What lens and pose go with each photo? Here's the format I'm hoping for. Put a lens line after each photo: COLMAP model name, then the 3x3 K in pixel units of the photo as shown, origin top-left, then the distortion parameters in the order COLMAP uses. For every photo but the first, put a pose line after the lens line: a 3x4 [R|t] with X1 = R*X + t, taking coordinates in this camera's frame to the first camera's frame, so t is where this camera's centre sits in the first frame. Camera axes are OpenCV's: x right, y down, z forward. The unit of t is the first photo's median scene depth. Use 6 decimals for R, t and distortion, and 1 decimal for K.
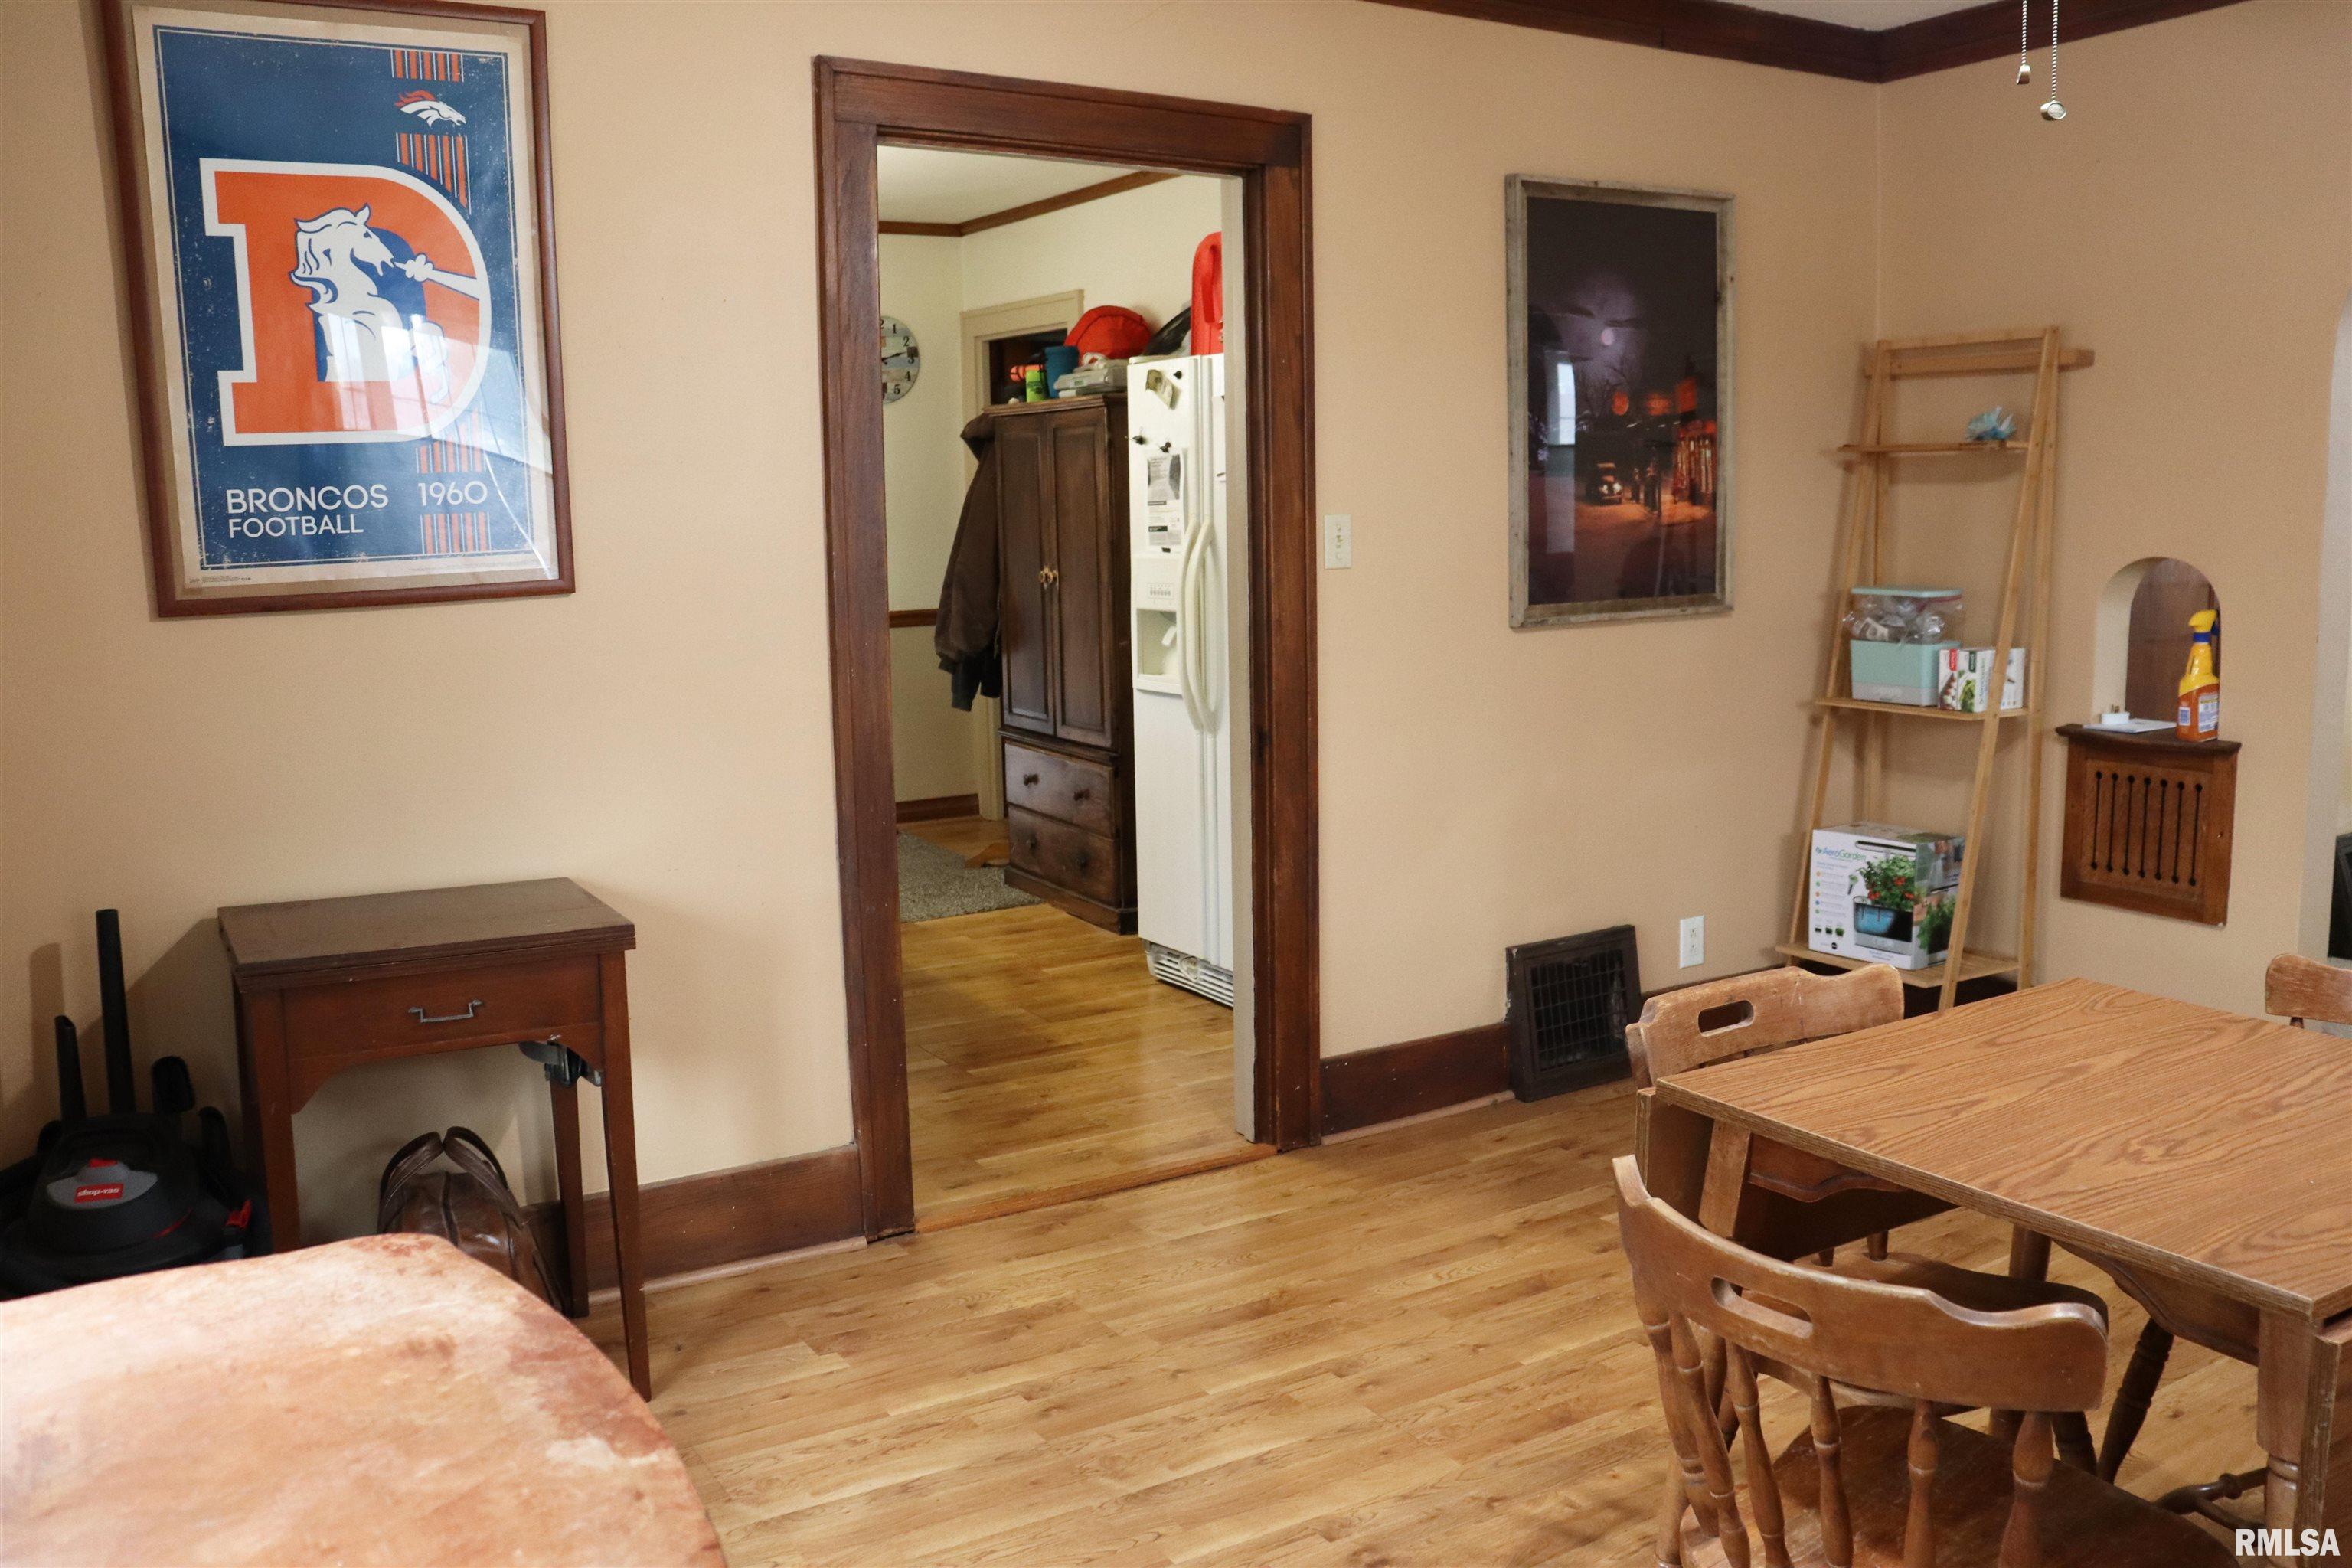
lens RADIAL K [[1921.8, 0, 1176.0], [0, 1921.8, 784.0], [0, 0, 1]] dist [-0.174070, 0.145985]
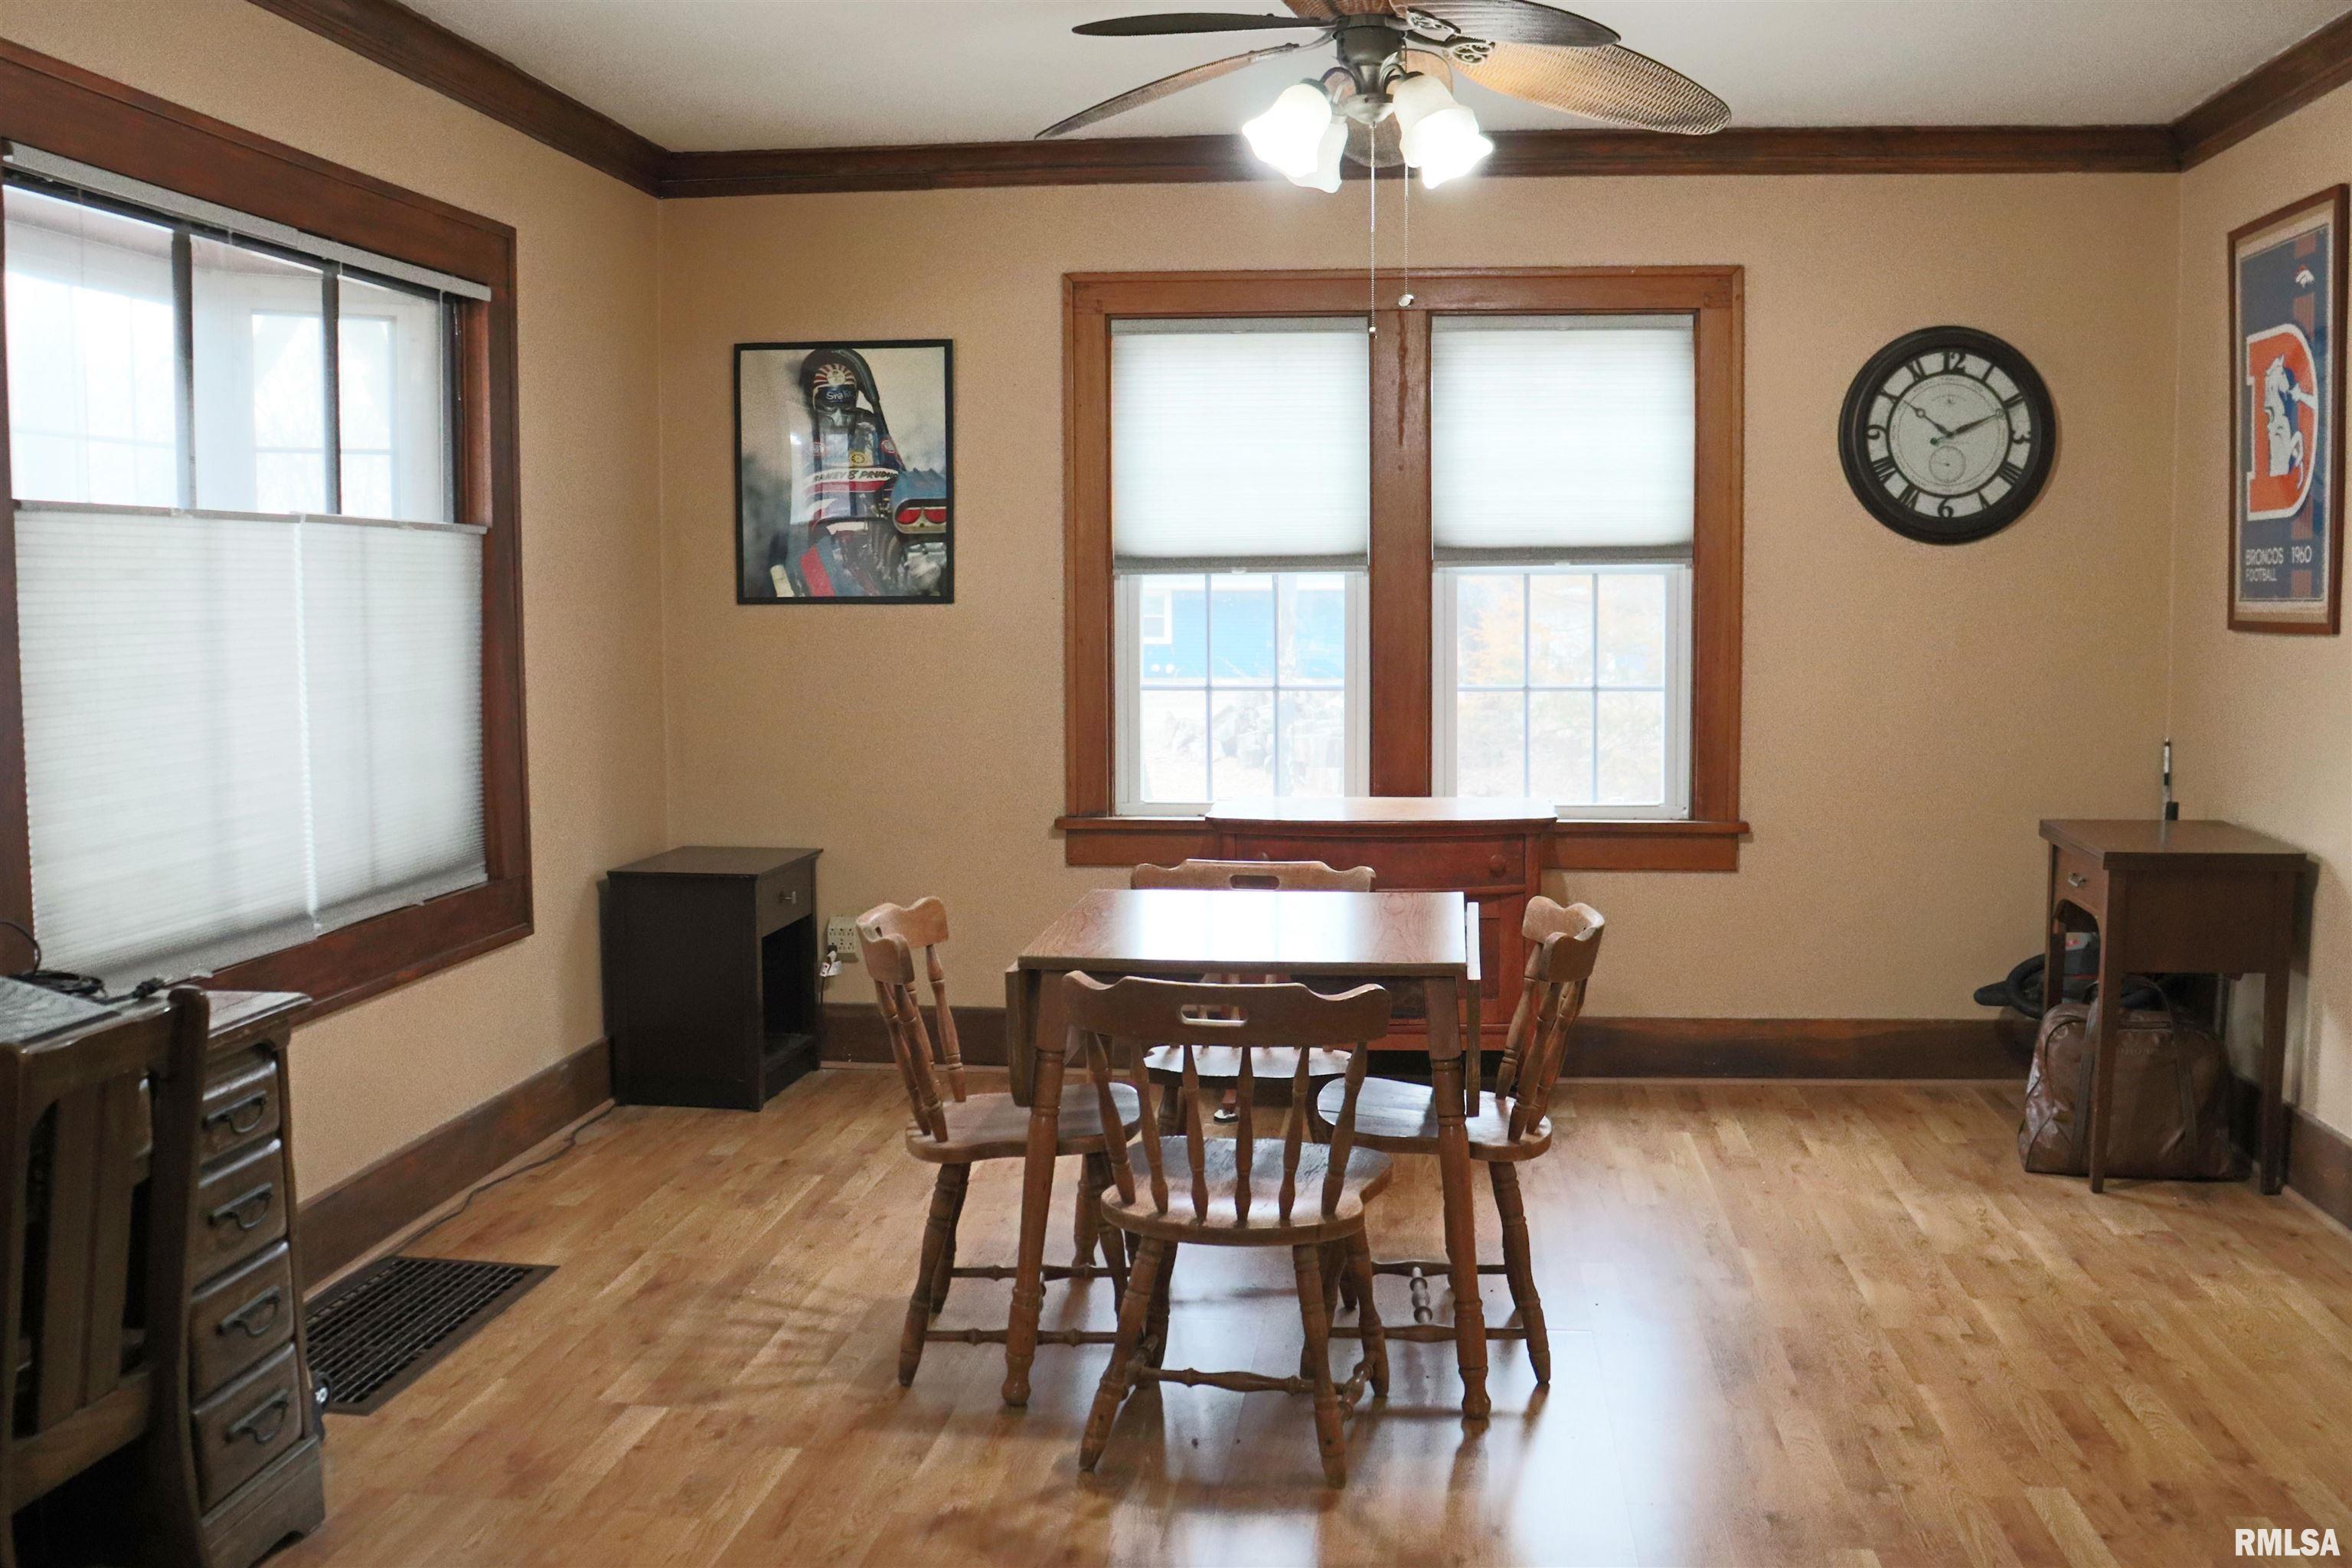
lens RADIAL K [[1934.9, 0, 1179.6], [0, 1934.9, 737.6], [0, 0, 1]] dist [-0.177237, 0.157402]
pose [[-0.596990, 0.088751, -0.797324, 1.218531], [-0.102614, 0.977251, 0.185610, -0.196860], [0.795659, 0.192624, -0.574302, 1.182807]]
